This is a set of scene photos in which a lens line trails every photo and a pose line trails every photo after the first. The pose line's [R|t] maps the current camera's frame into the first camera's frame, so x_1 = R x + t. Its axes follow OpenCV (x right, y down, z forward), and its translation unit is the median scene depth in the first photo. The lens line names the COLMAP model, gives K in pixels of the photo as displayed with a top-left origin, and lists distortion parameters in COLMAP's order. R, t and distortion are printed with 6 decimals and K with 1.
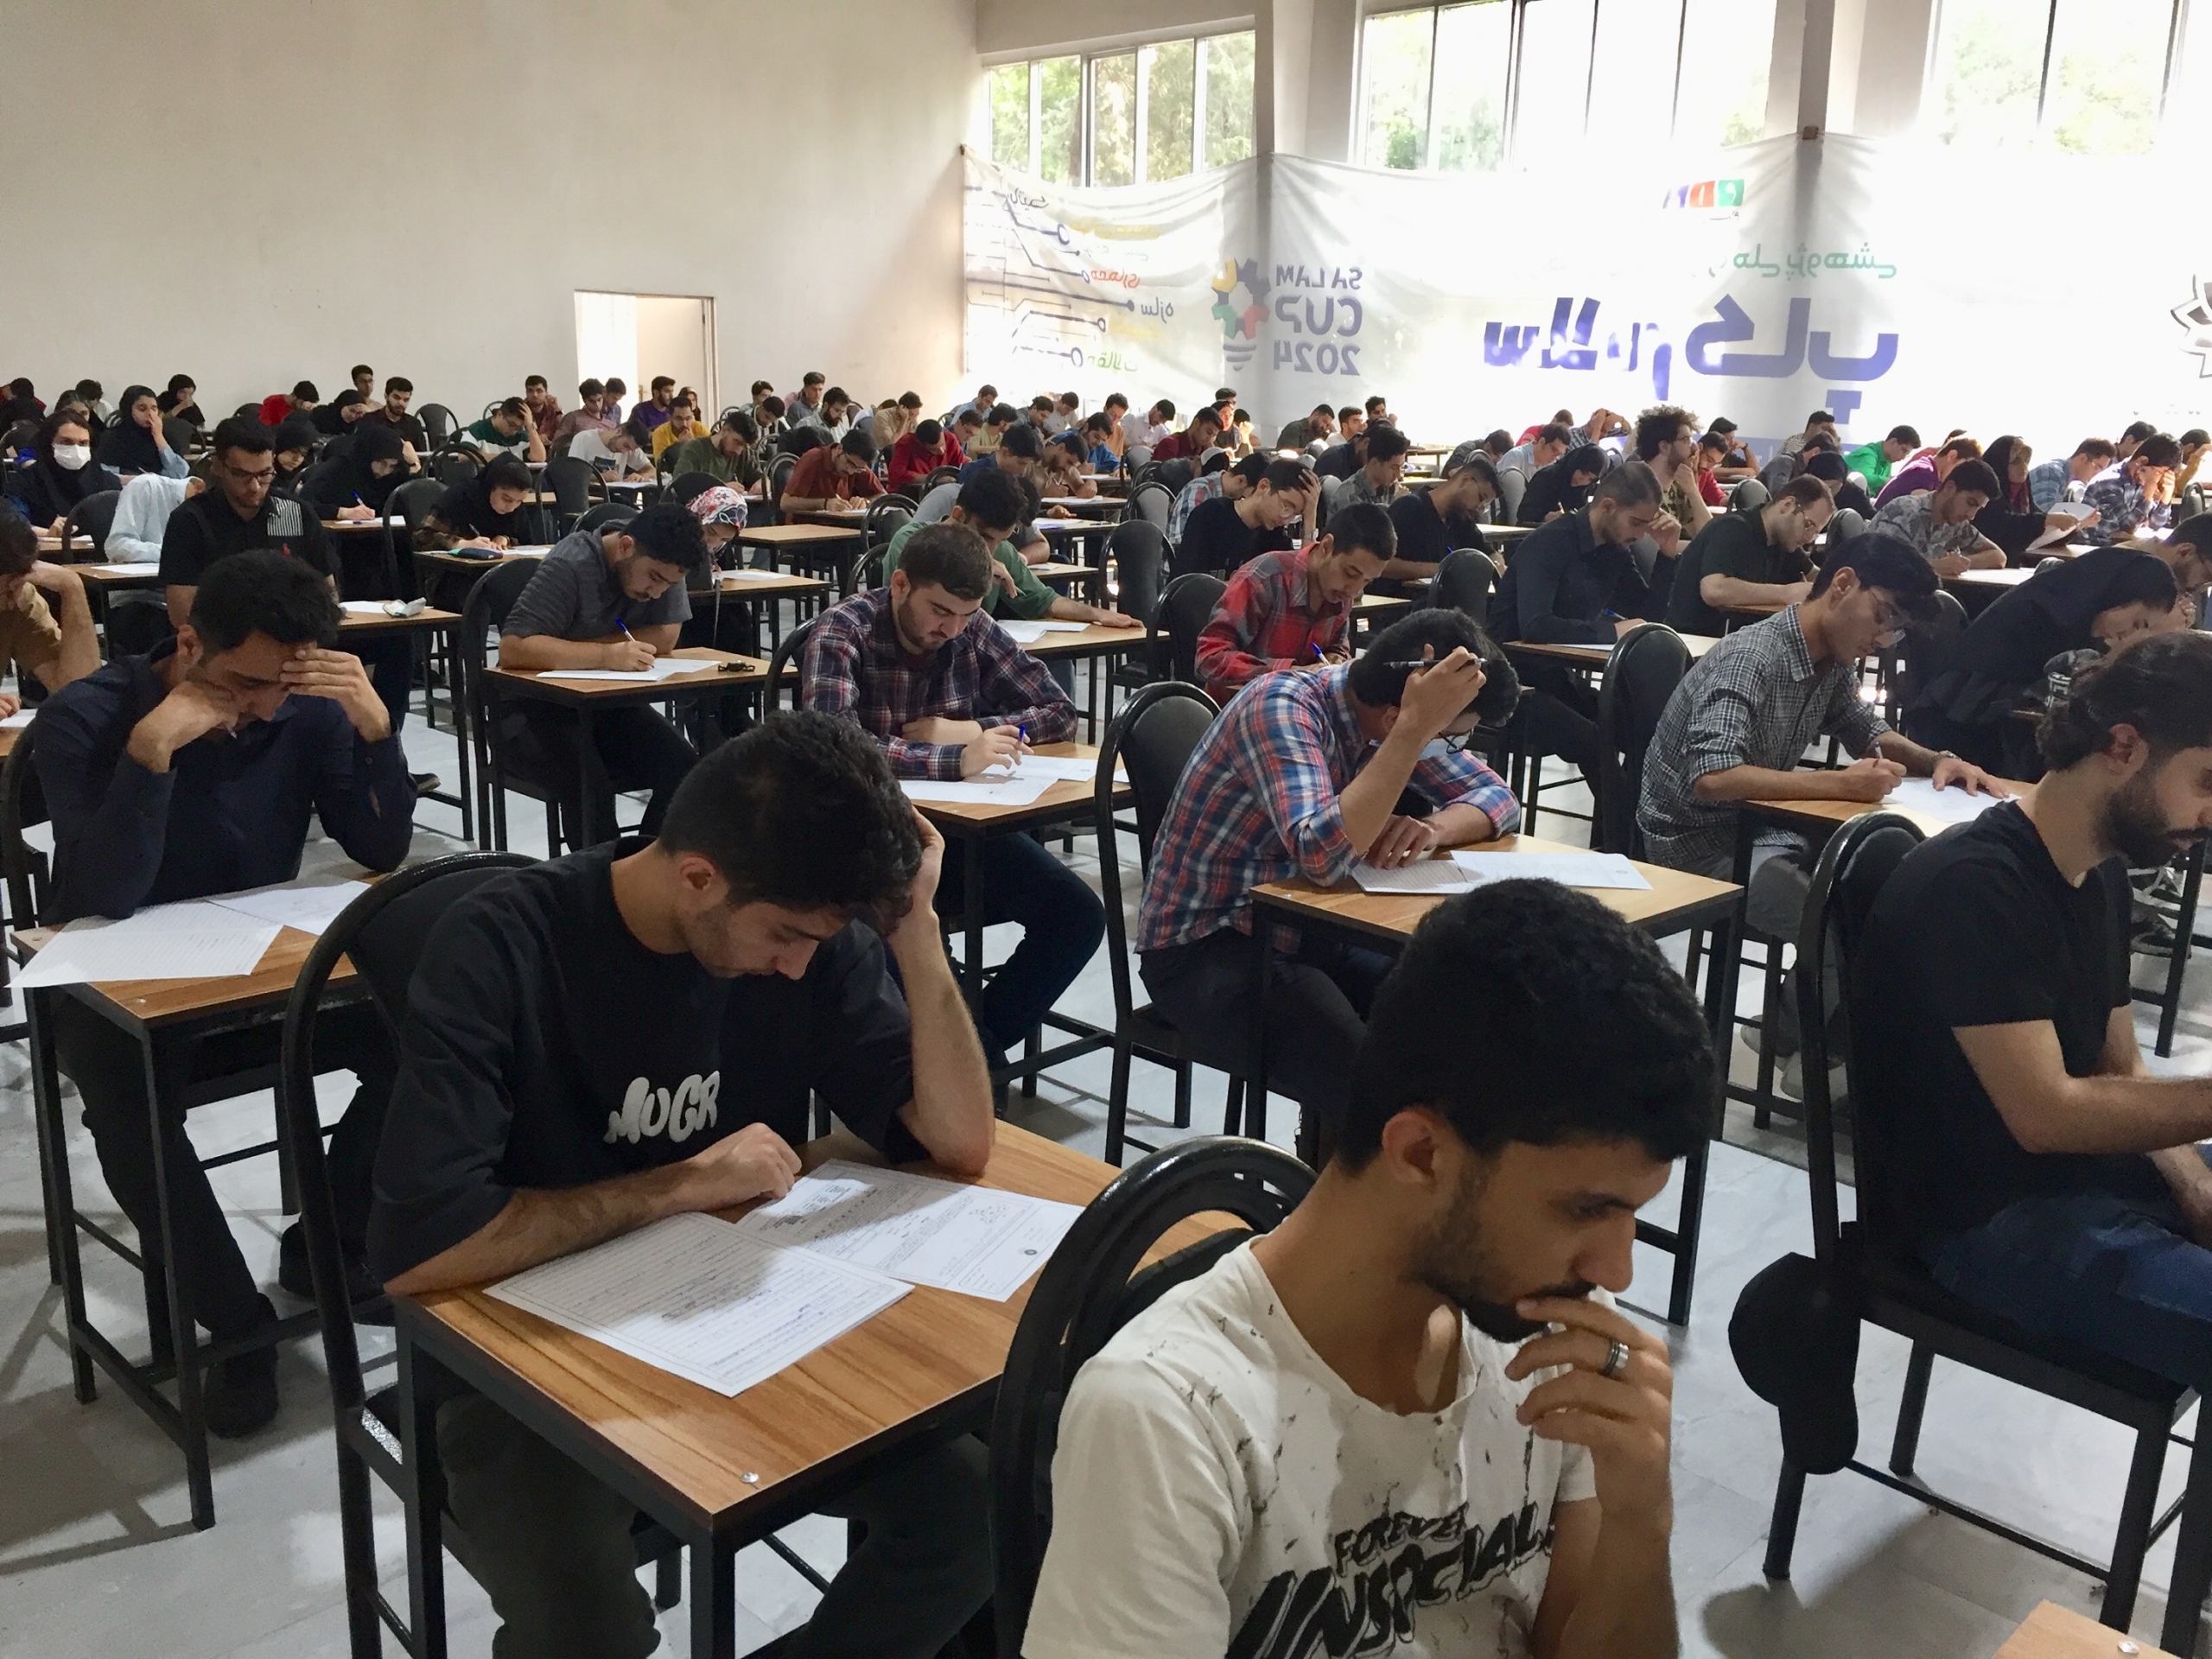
lens RADIAL K [[1903.3, 0, 1113.7], [0, 1903.3, 827.6], [0, 0, 1]] dist [0.087661, -0.119142]
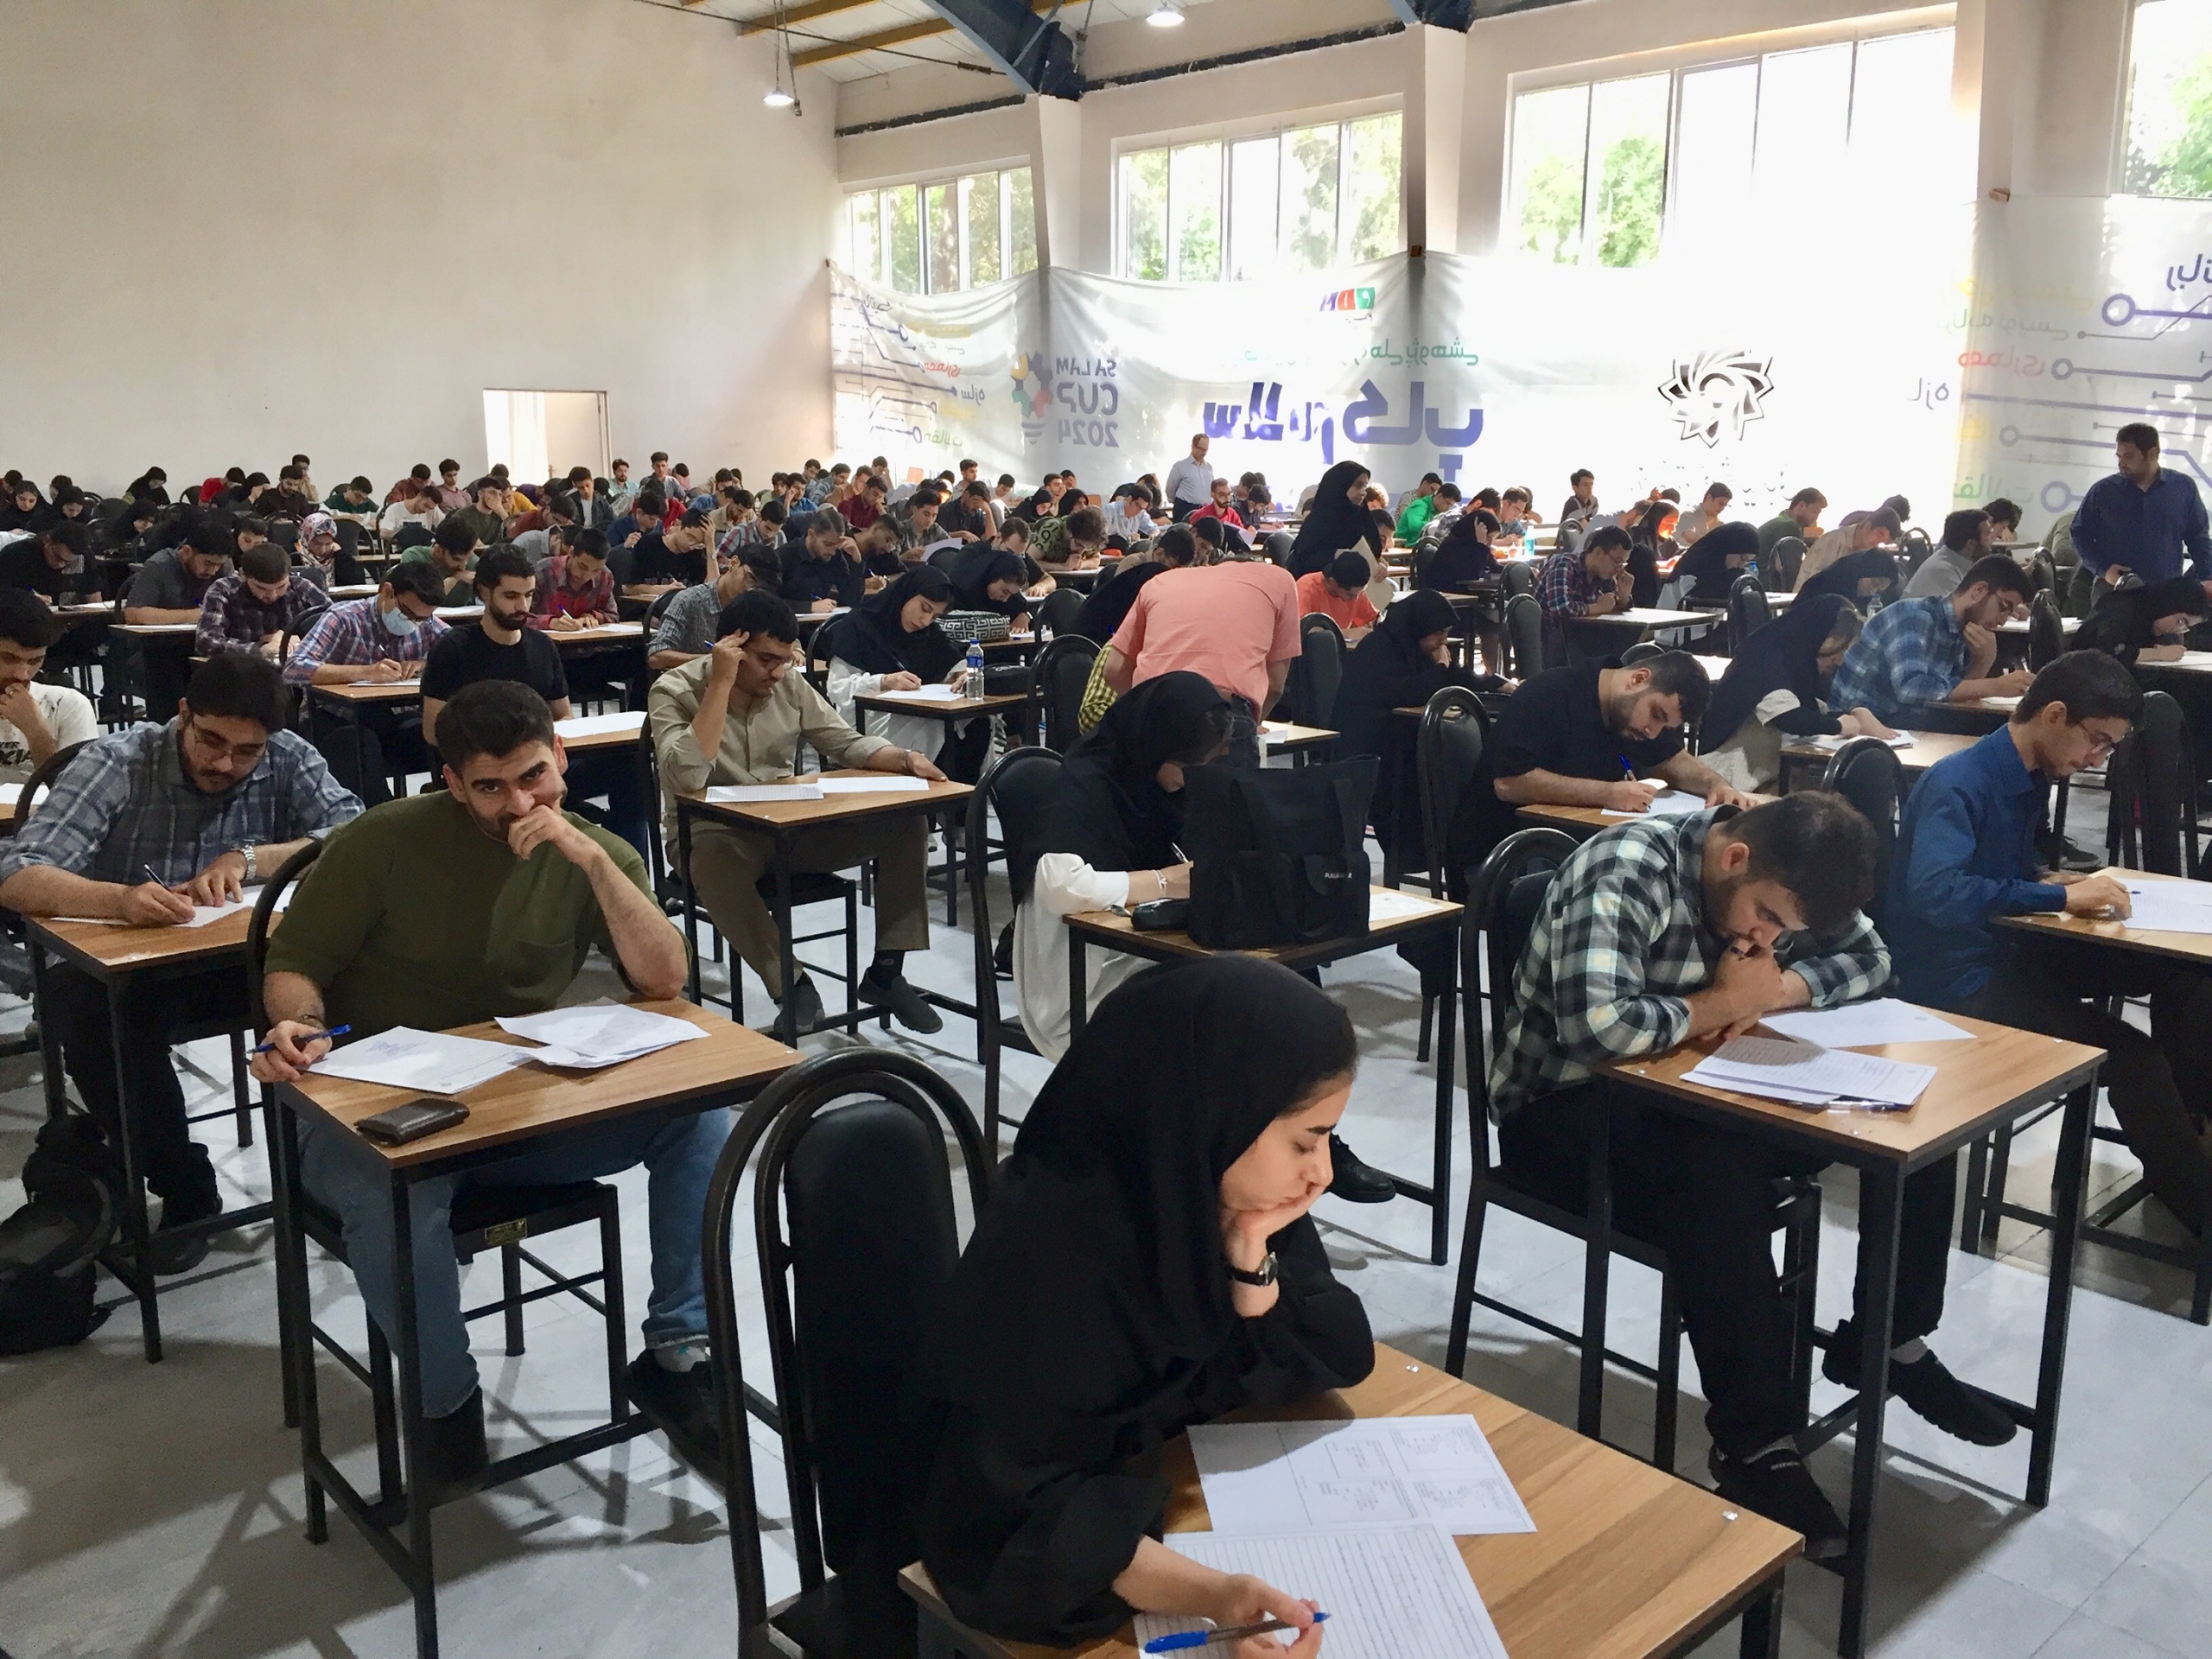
lens RADIAL K [[1903.3, 0, 1113.7], [0, 1903.3, 827.6], [0, 0, 1]] dist [0.087661, -0.119142]
pose [[0.999296, -0.012570, -0.035342, 0.161455], [0.011349, 0.999339, -0.034535, 0.045828], [0.035753, 0.034110, 0.998778, -0.196526]]
